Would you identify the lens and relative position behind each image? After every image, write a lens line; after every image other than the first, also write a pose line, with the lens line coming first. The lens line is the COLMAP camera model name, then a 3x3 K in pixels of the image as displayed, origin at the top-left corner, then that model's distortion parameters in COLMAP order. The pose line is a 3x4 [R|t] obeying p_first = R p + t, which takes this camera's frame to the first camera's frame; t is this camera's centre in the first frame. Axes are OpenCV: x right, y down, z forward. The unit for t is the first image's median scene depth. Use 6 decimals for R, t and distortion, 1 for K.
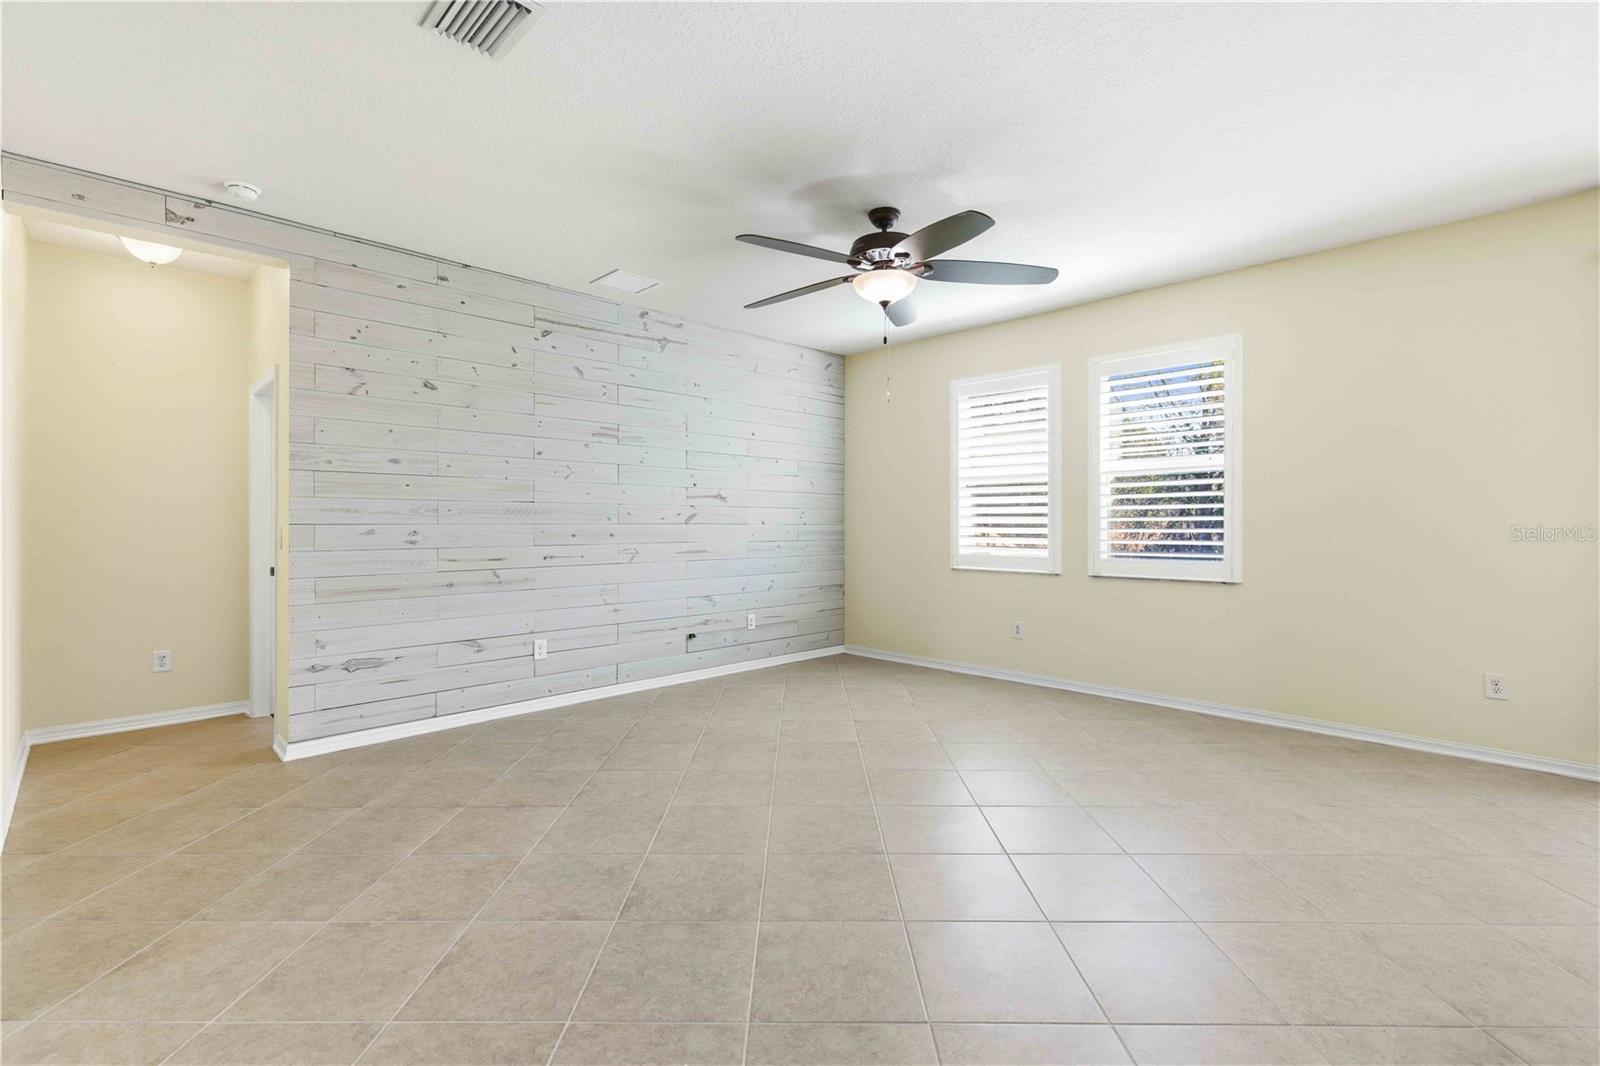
lens RADIAL K [[699.6, 0, 803.4], [0, 699.6, 519.9], [0, 0, 1]] dist [-0.003356, 0.001601]
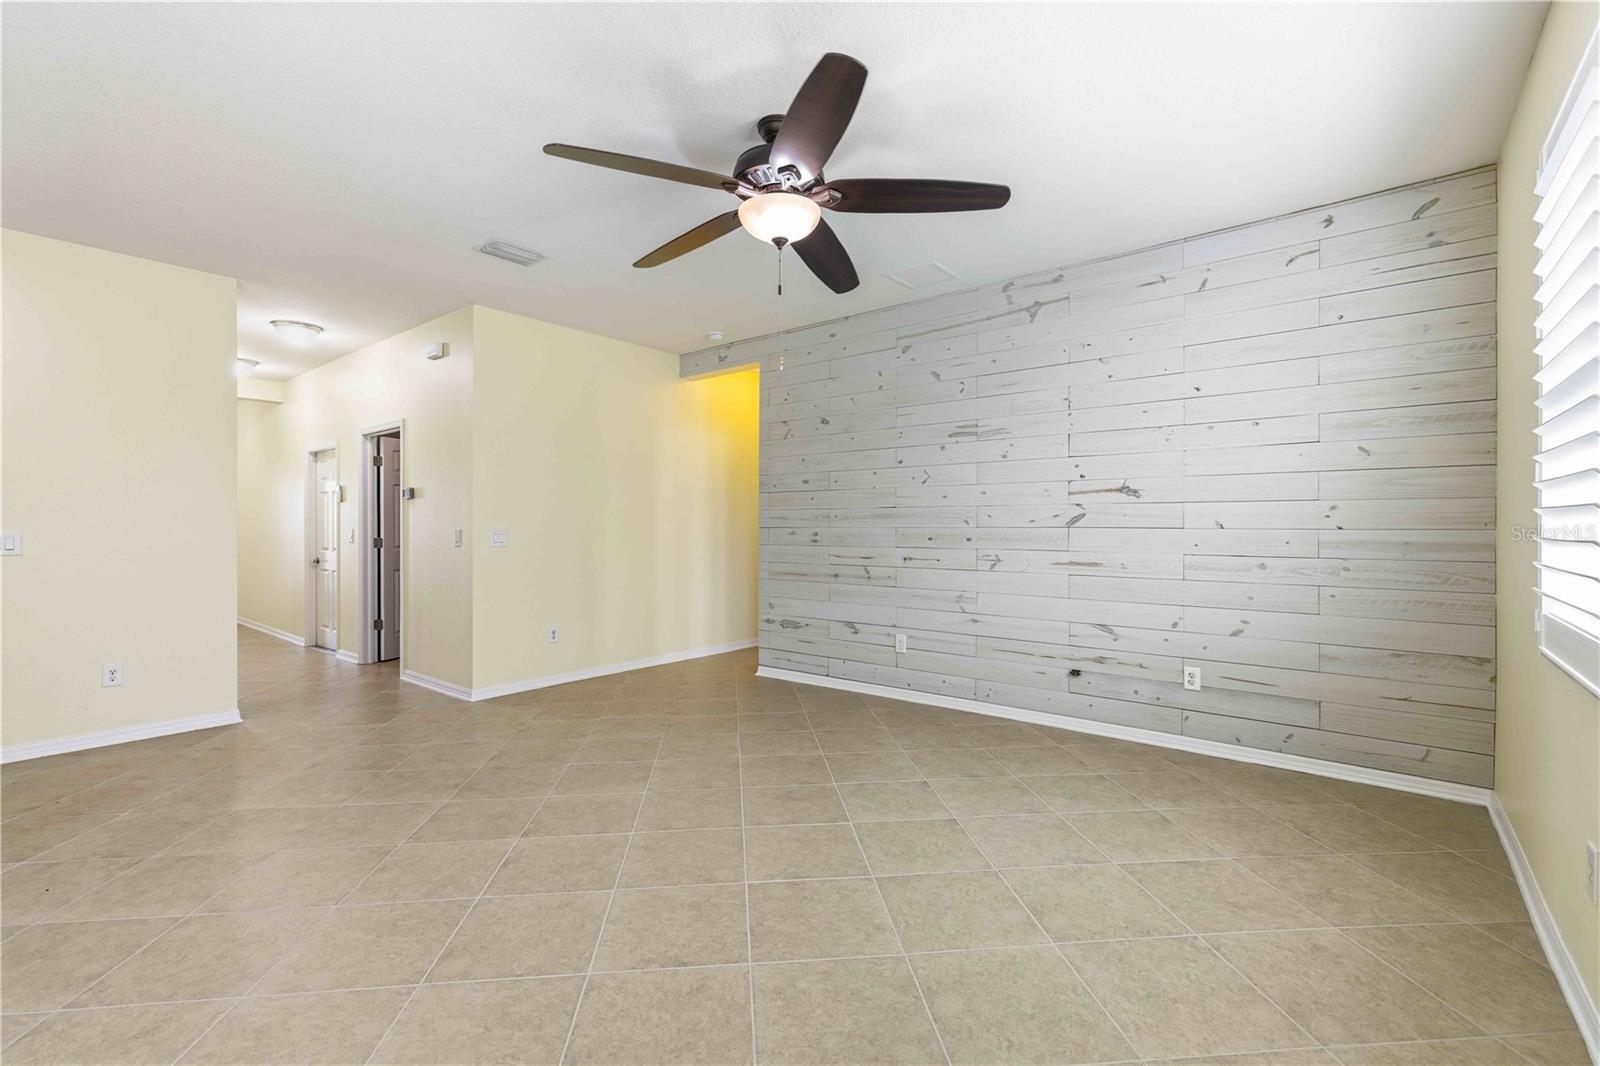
lens RADIAL K [[699.6, 0, 798.7], [0, 699.6, 518.8], [0, 0, 1]] dist [-0.003356, 0.001601]
pose [[0.112549, -0.008213, -0.993612, 0.634639], [0.006965, 0.999948, -0.007476, -0.000461], [0.993622, -0.006079, 0.112600, 0.673327]]
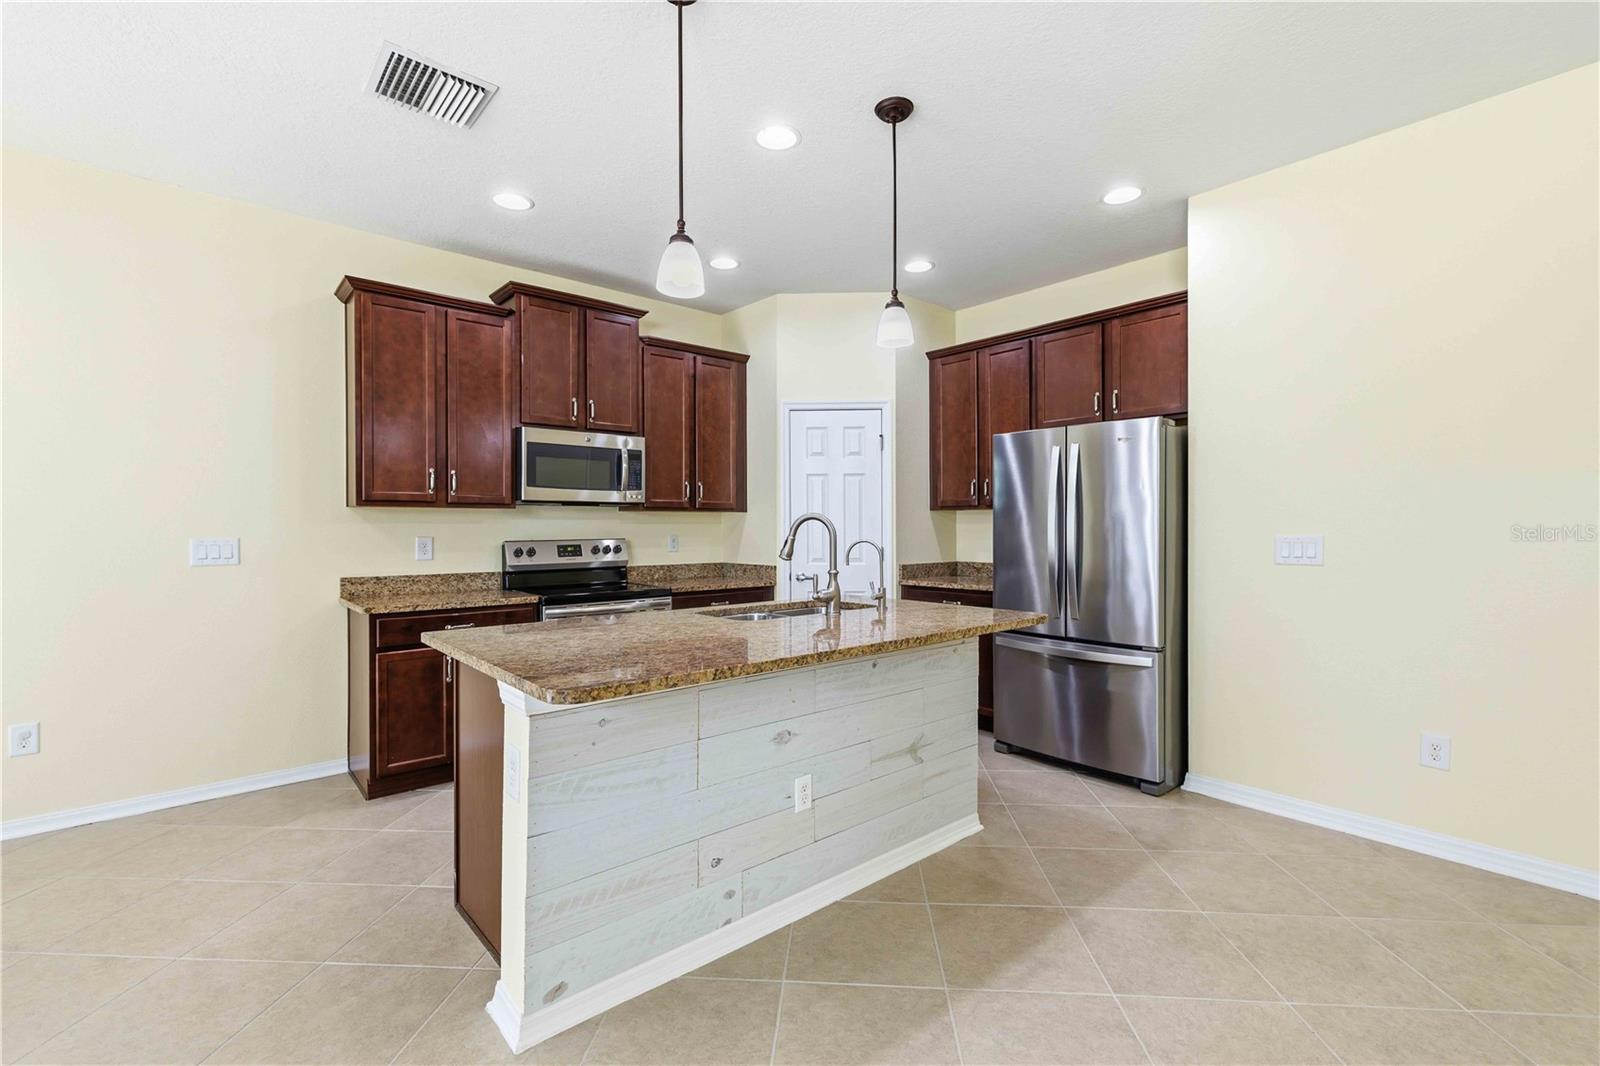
lens RADIAL K [[699.6, 0, 808.7], [0, 699.6, 531.9], [0, 0, 1]] dist [-0.003356, 0.001601]
pose [[-0.998243, 0.002412, 0.059210, 0.200639], [0.002295, 0.999995, -0.002044, -0.000944], [-0.059214, -0.001905, -0.998243, 0.544088]]
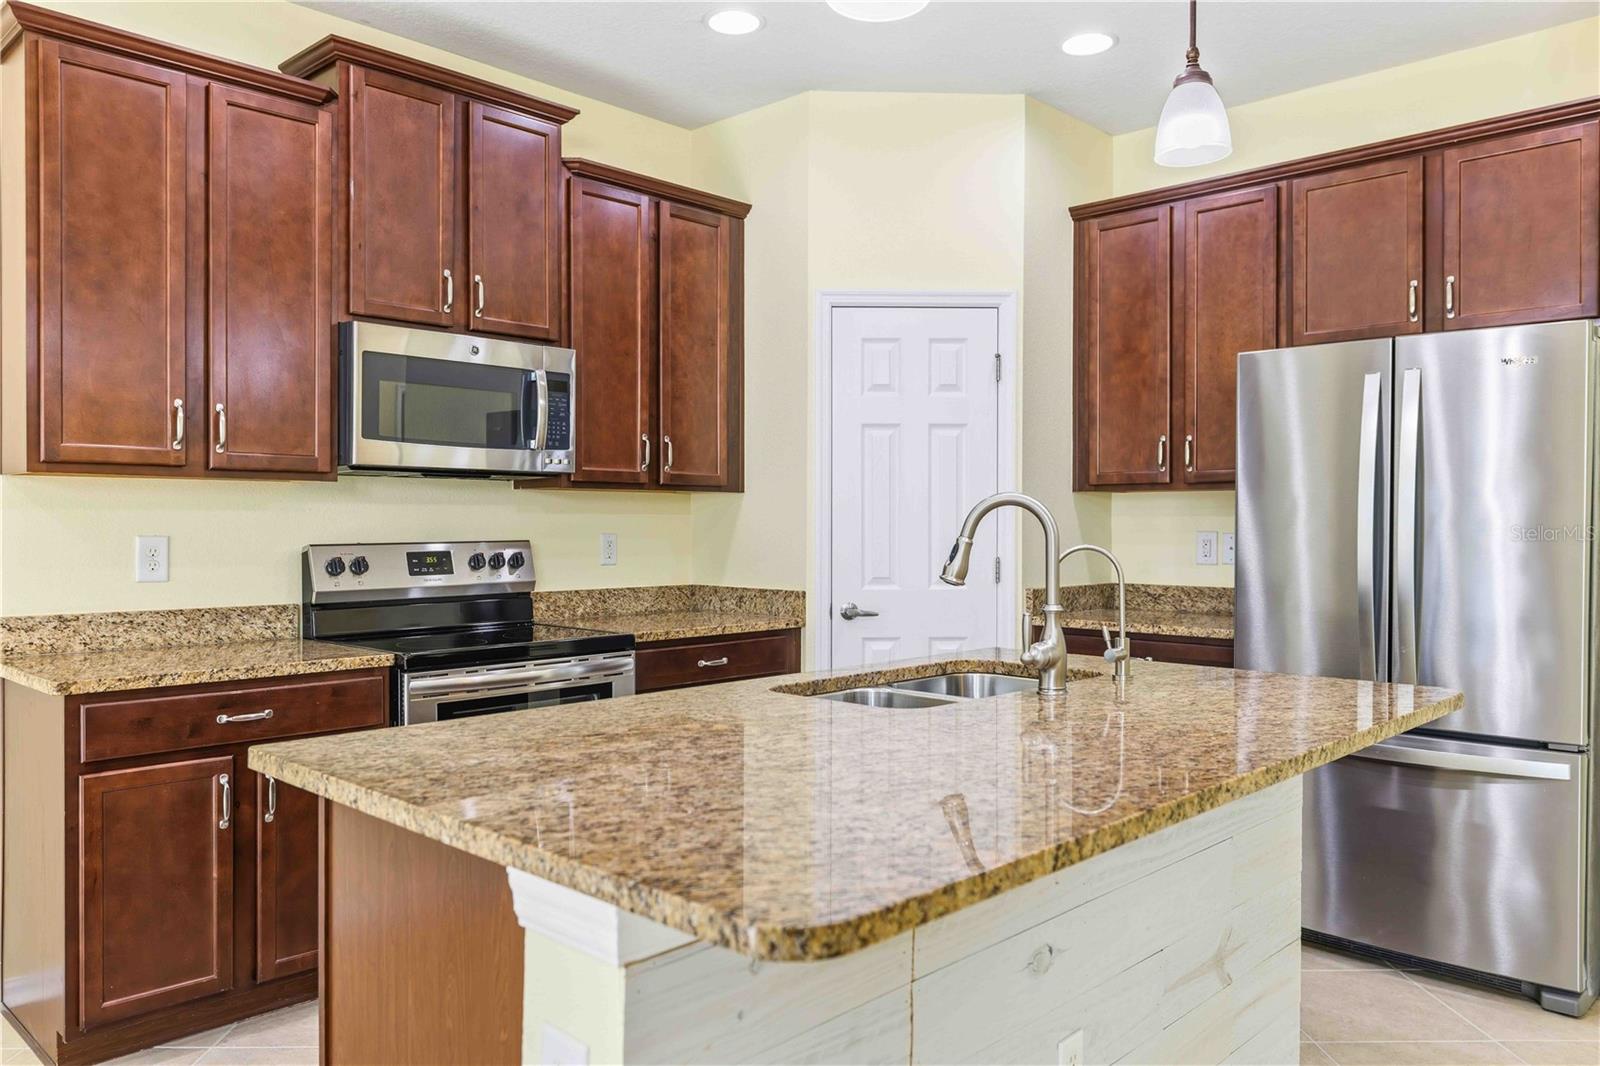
lens RADIAL K [[1148.0, 0, 794.7], [0, 1148.0, 532.5], [0, 0, 1]] dist [0.012158, -0.017962]
pose [[-0.999737, -0.001983, -0.022860, 0.324812], [-0.001997, 0.999998, 0.000574, -0.000899], [0.022859, 0.000620, -0.999739, 0.449680]]
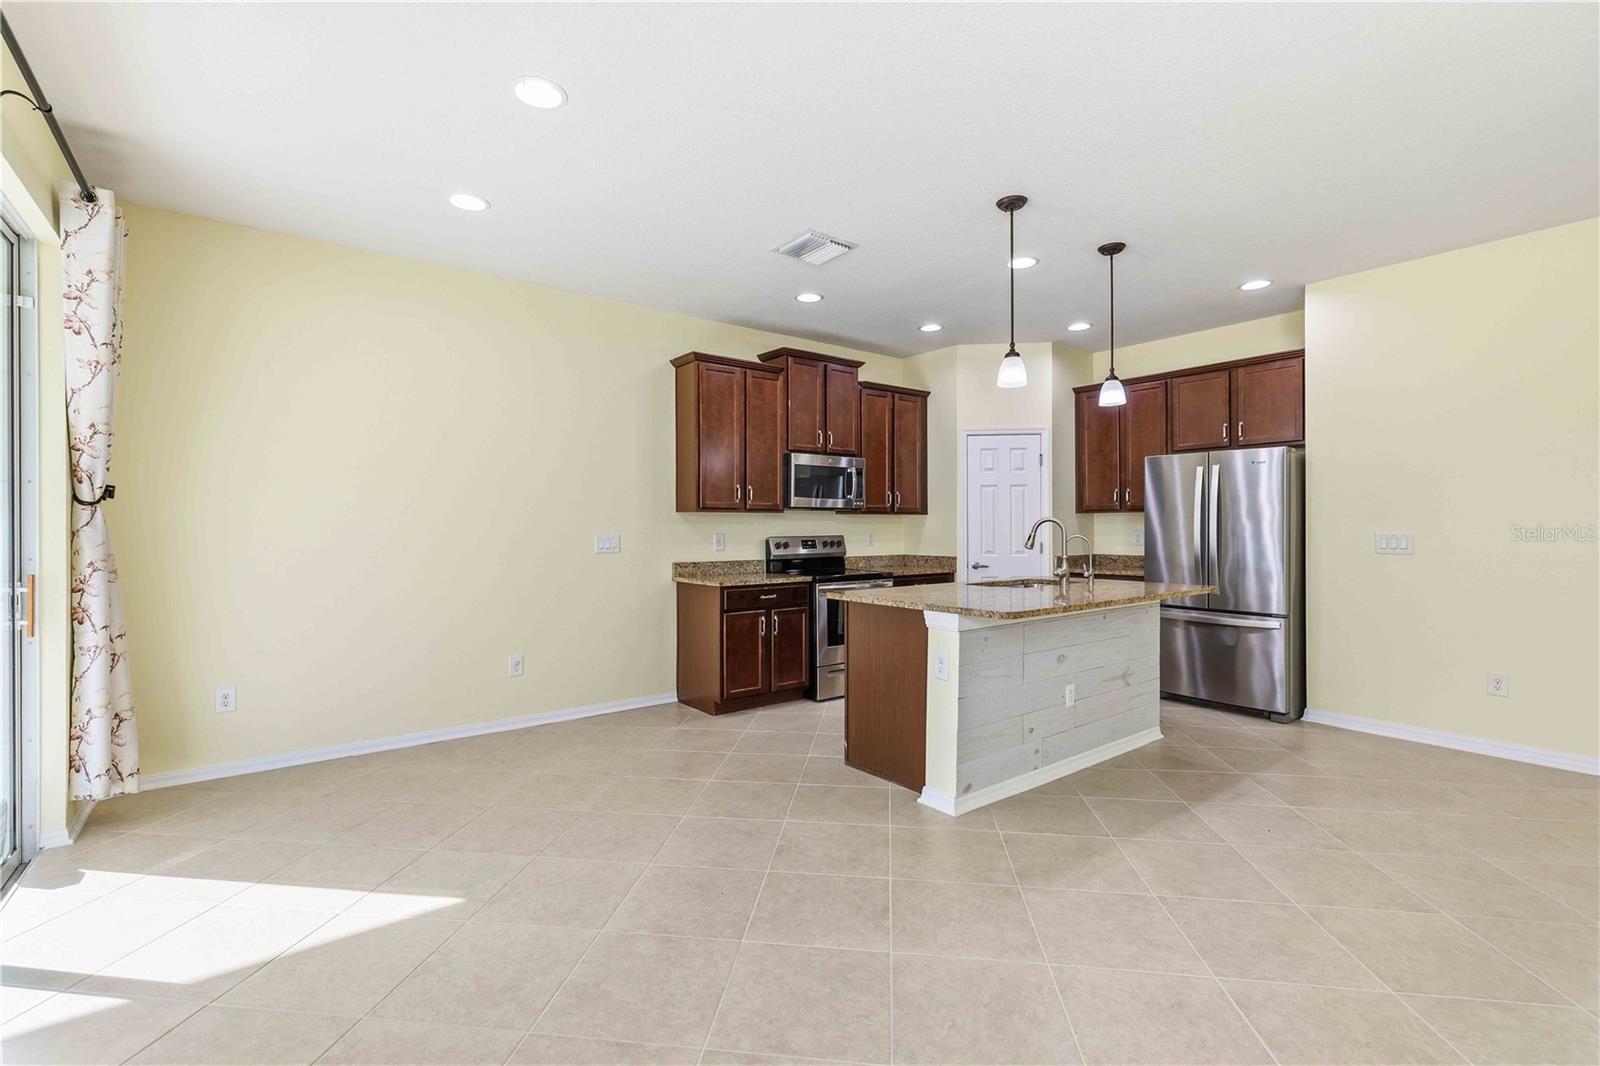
lens RADIAL K [[699.6, 0, 798.2], [0, 699.6, 528.4], [0, 0, 1]] dist [-0.003356, 0.001601]
pose [[-0.992047, 0.002312, 0.125844, 0.414733], [0.001547, 0.999980, -0.006182, 0.000811], [-0.125856, -0.005938, -0.992031, 0.833766]]
